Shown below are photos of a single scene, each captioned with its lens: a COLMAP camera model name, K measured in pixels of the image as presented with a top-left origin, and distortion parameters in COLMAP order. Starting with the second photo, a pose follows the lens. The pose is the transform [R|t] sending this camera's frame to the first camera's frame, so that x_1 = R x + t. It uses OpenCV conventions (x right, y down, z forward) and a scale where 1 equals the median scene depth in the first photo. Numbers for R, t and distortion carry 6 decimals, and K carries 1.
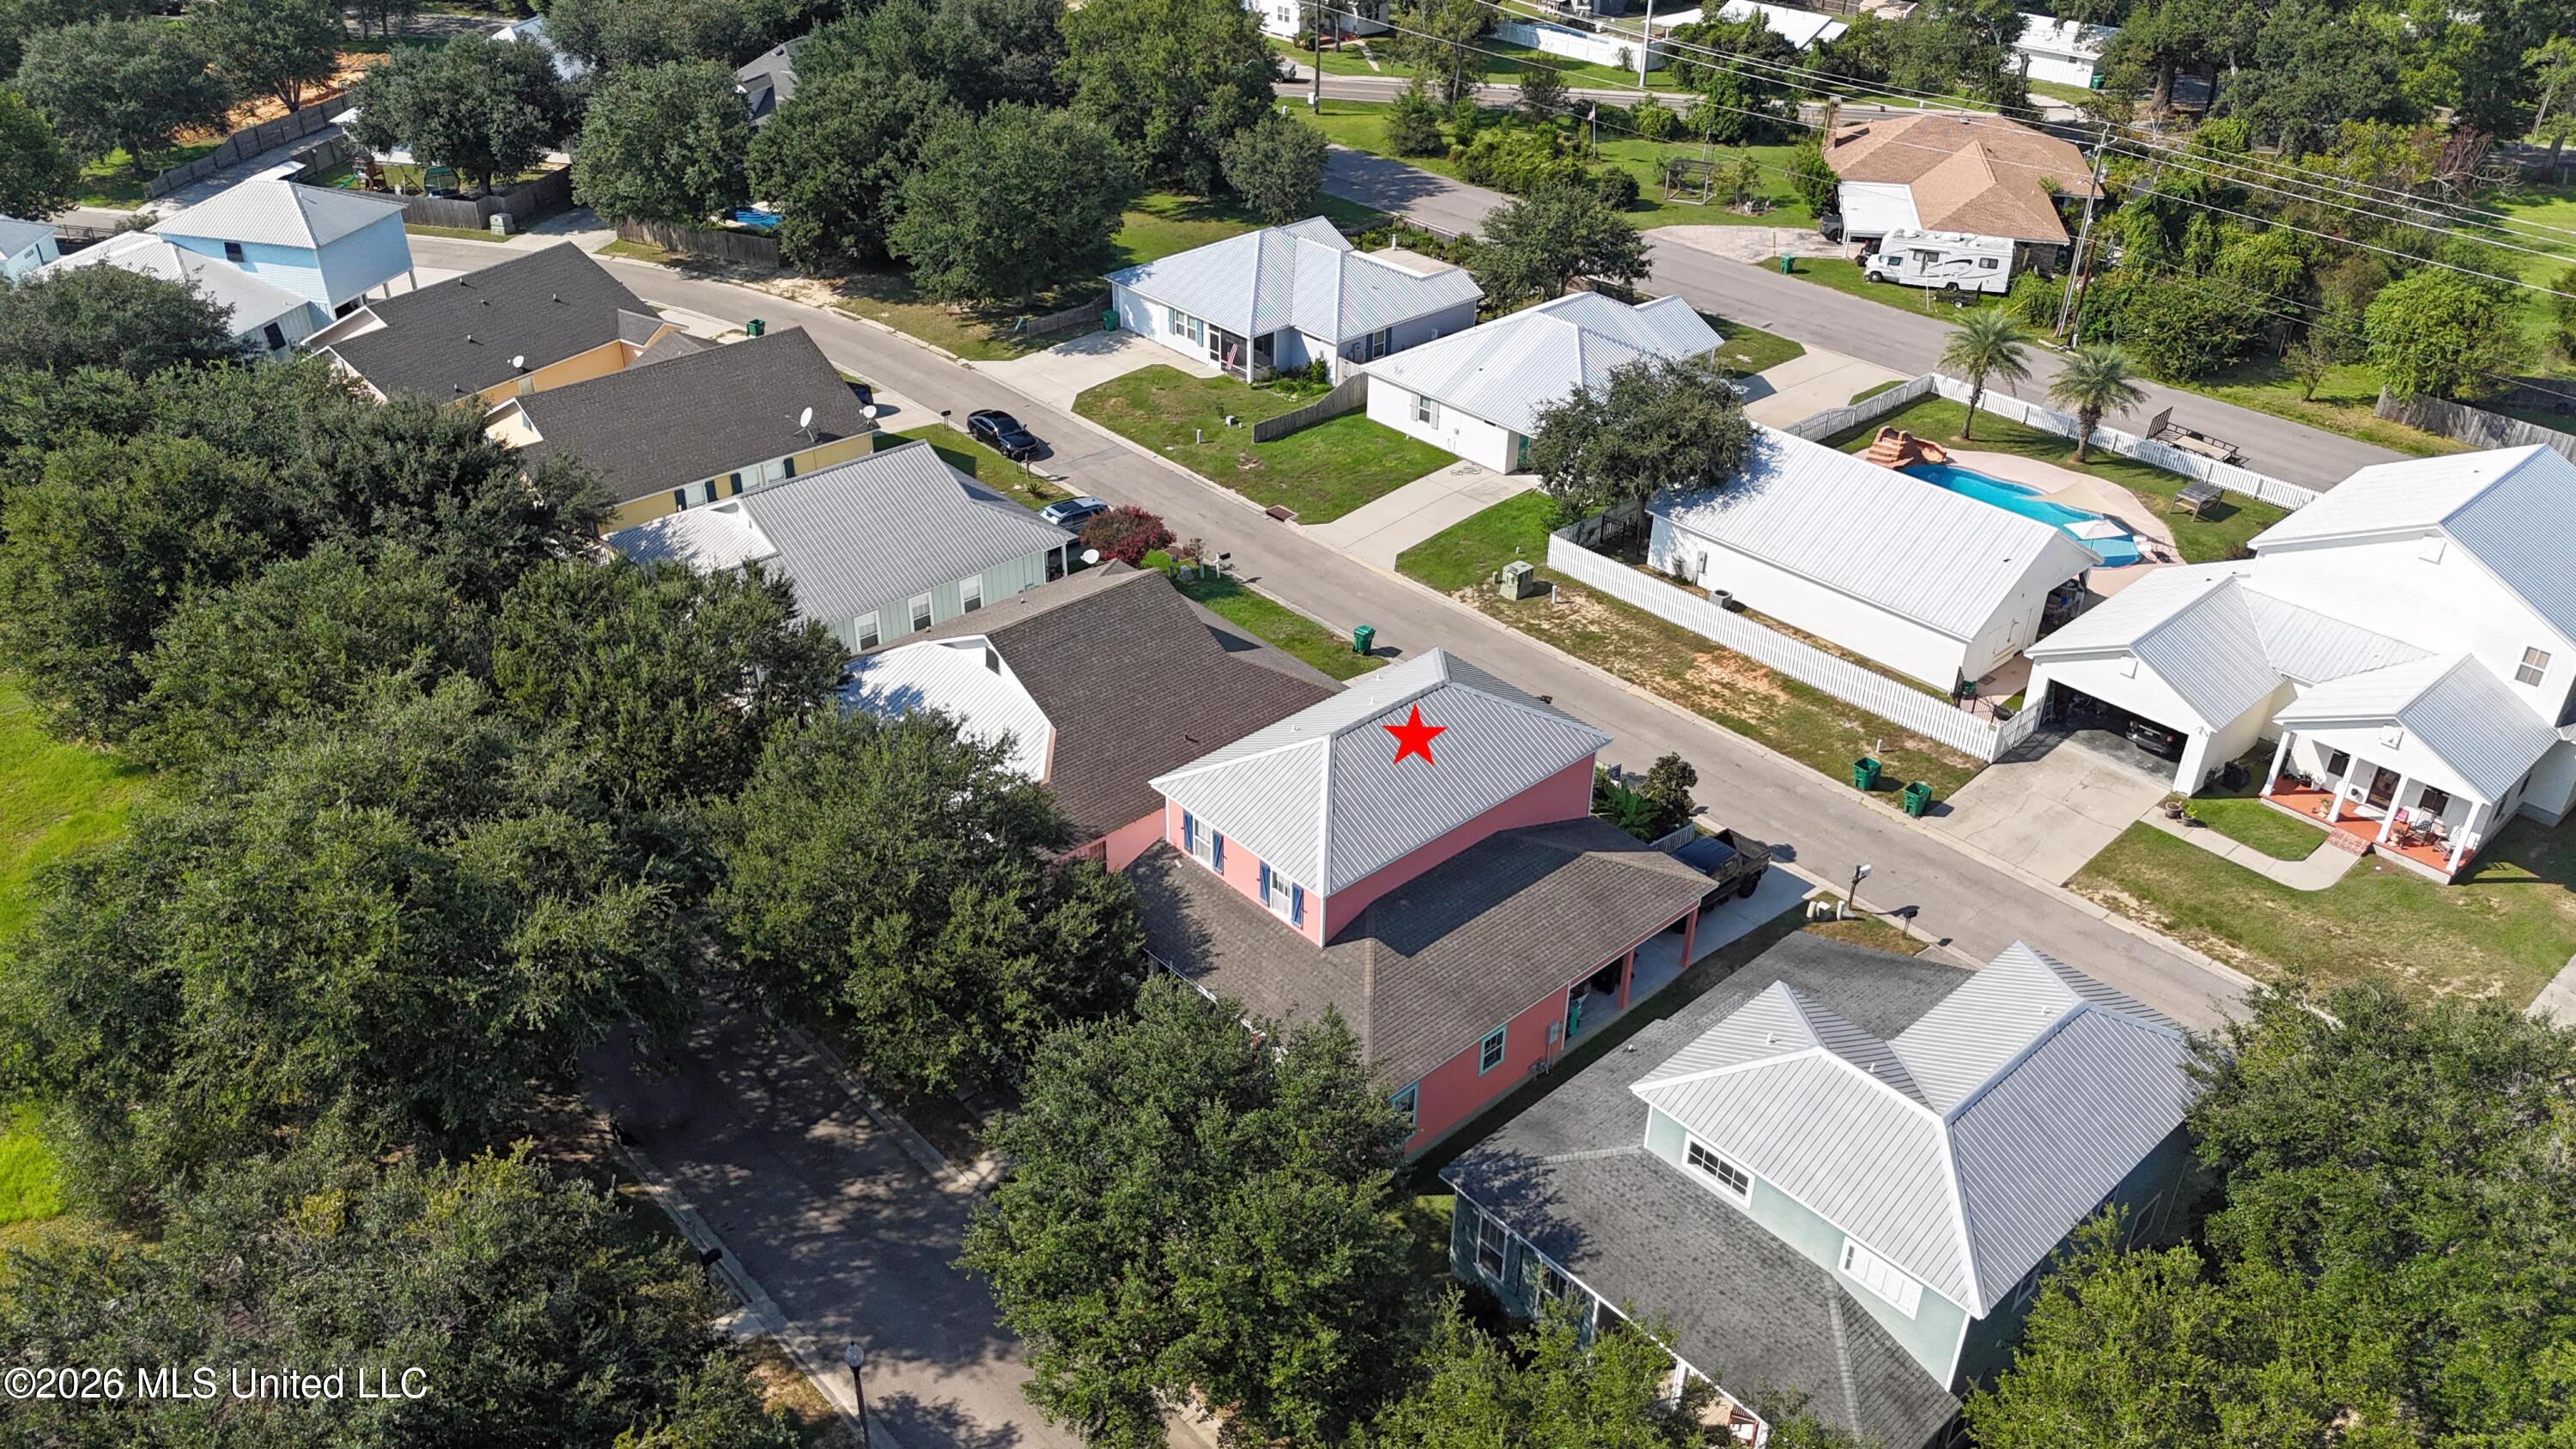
lens RADIAL K [[1891.0, 0, 1286.2], [0, 1891.0, 730.7], [0, 0, 1]] dist [0.075805, -0.093664]
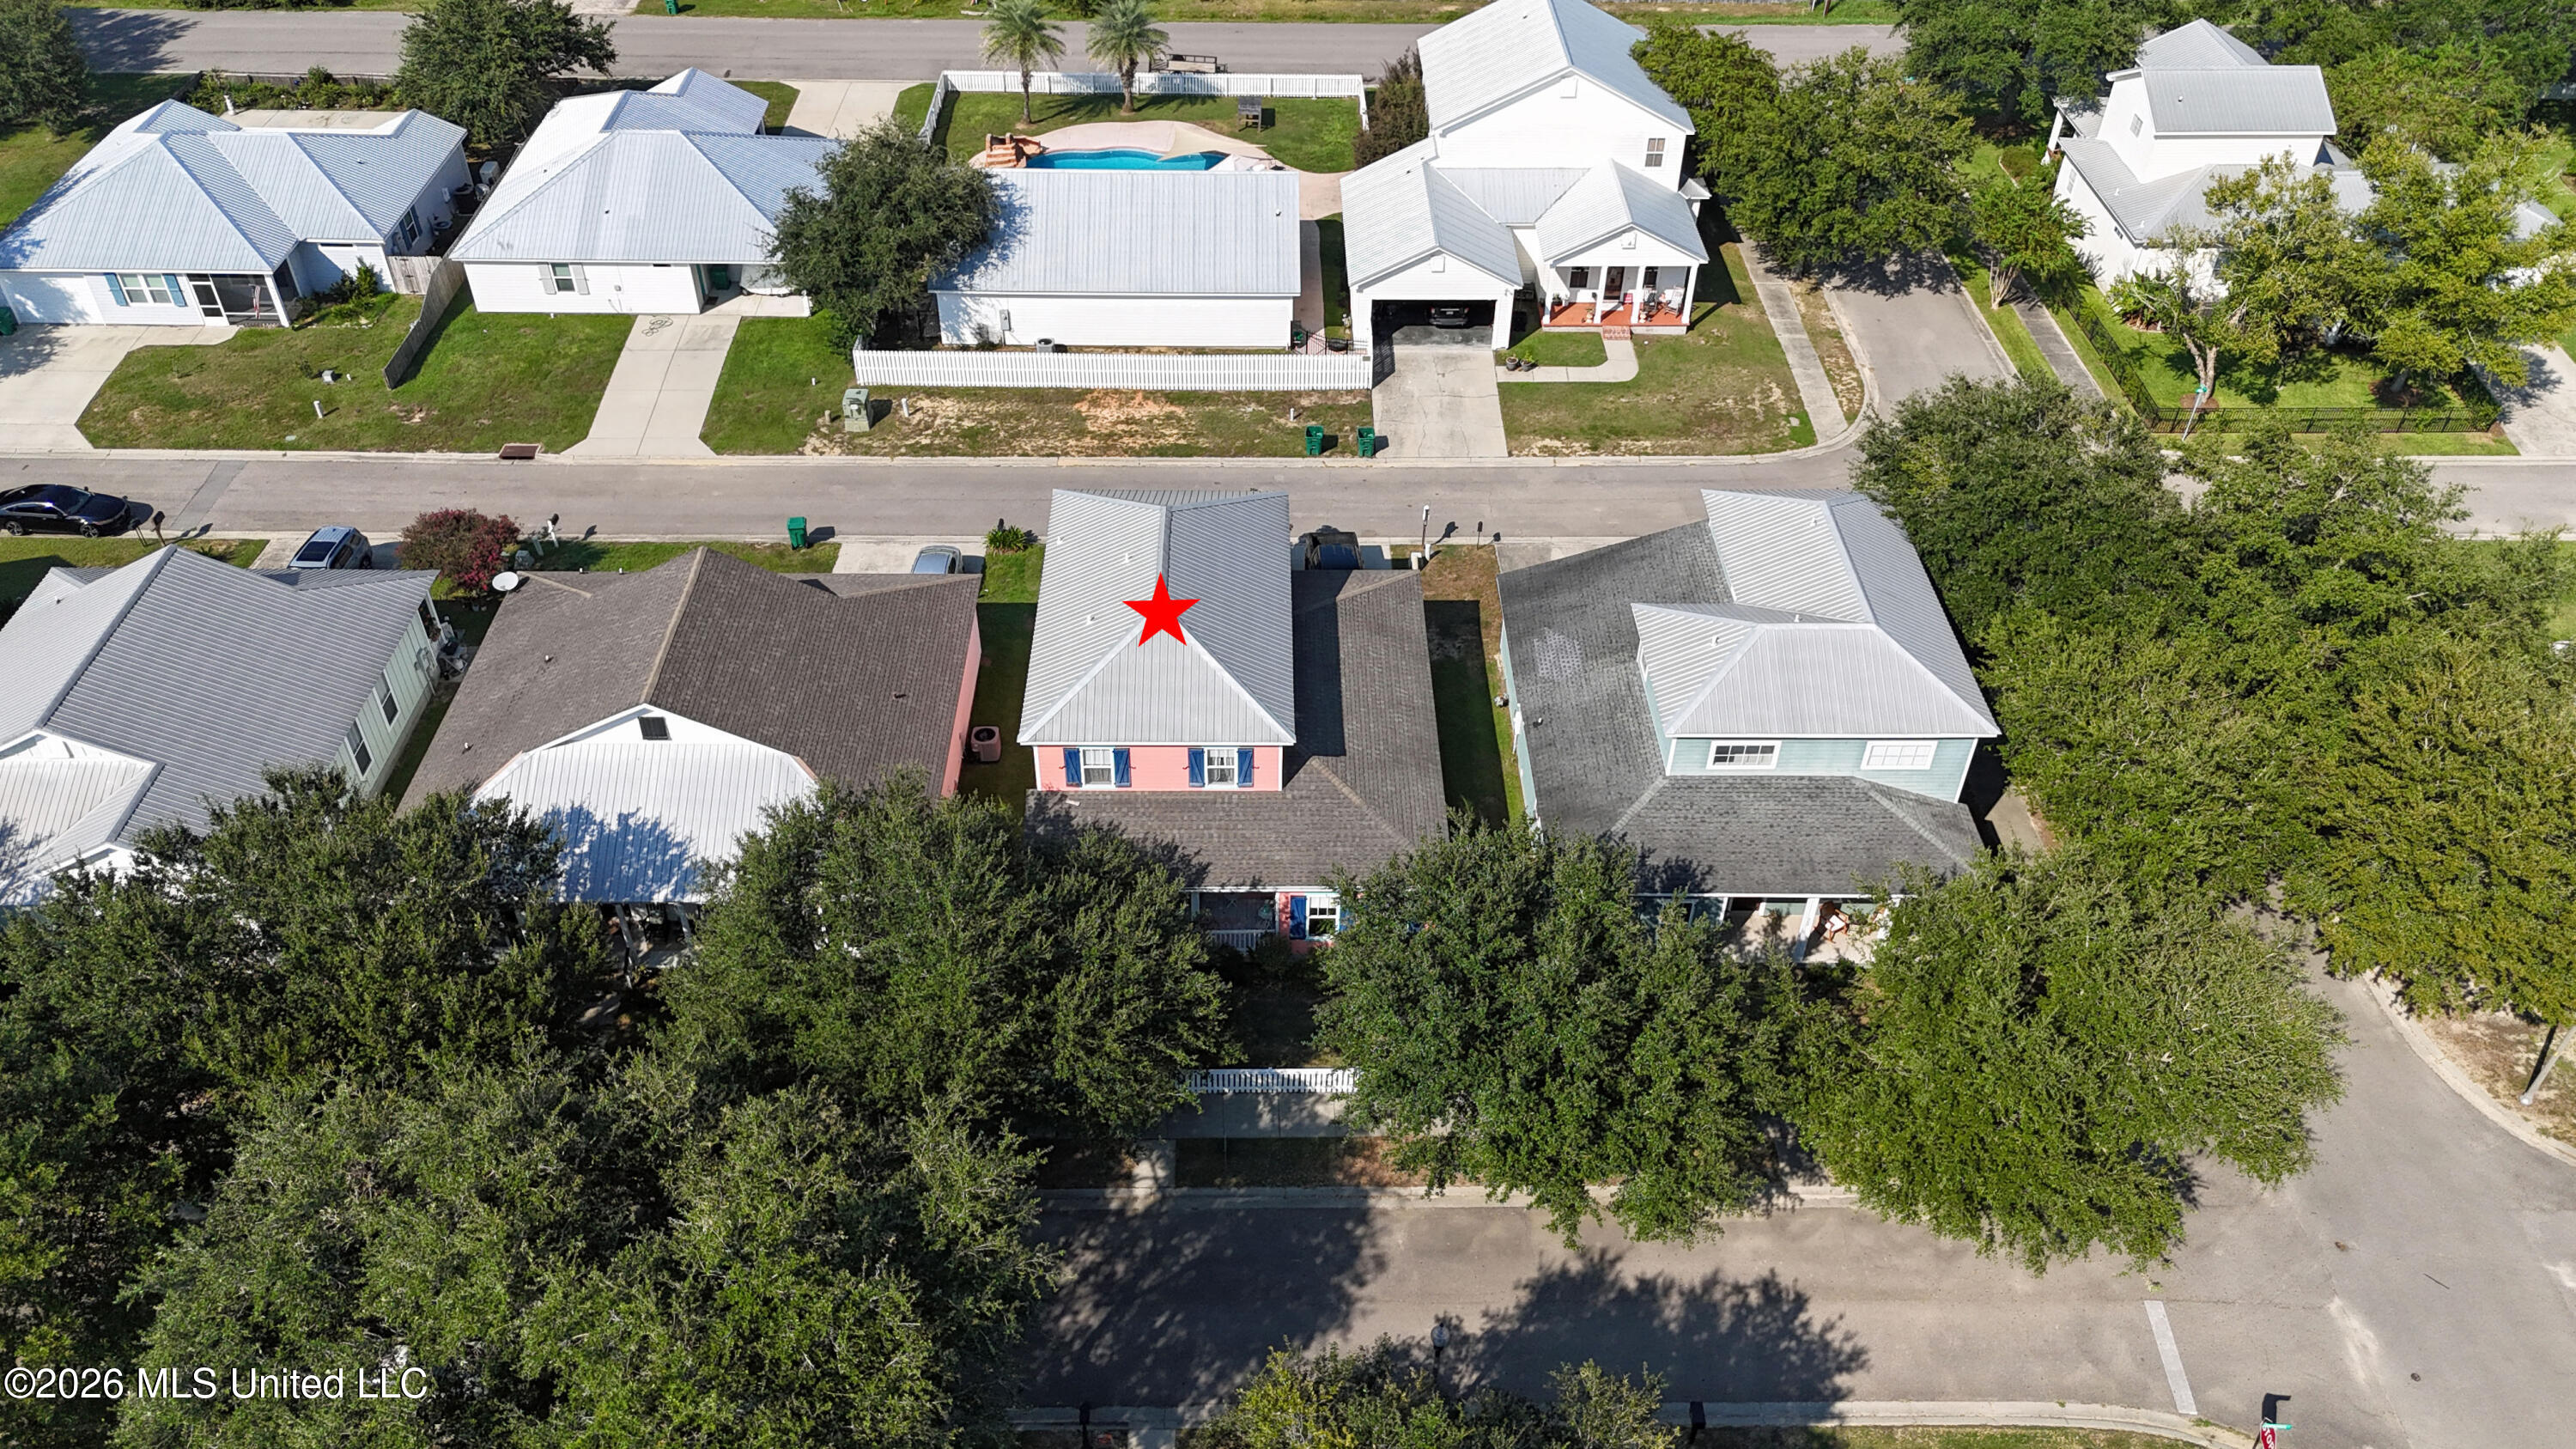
lens RADIAL K [[1891.0, 0, 1286.2], [0, 1891.0, 730.7], [0, 0, 1]] dist [0.075805, -0.093664]
pose [[0.664121, -0.488641, 0.565839, -0.352097], [0.389776, 0.872150, 0.295684, -0.138545], [-0.637980, 0.024181, 0.769673, 0.145697]]
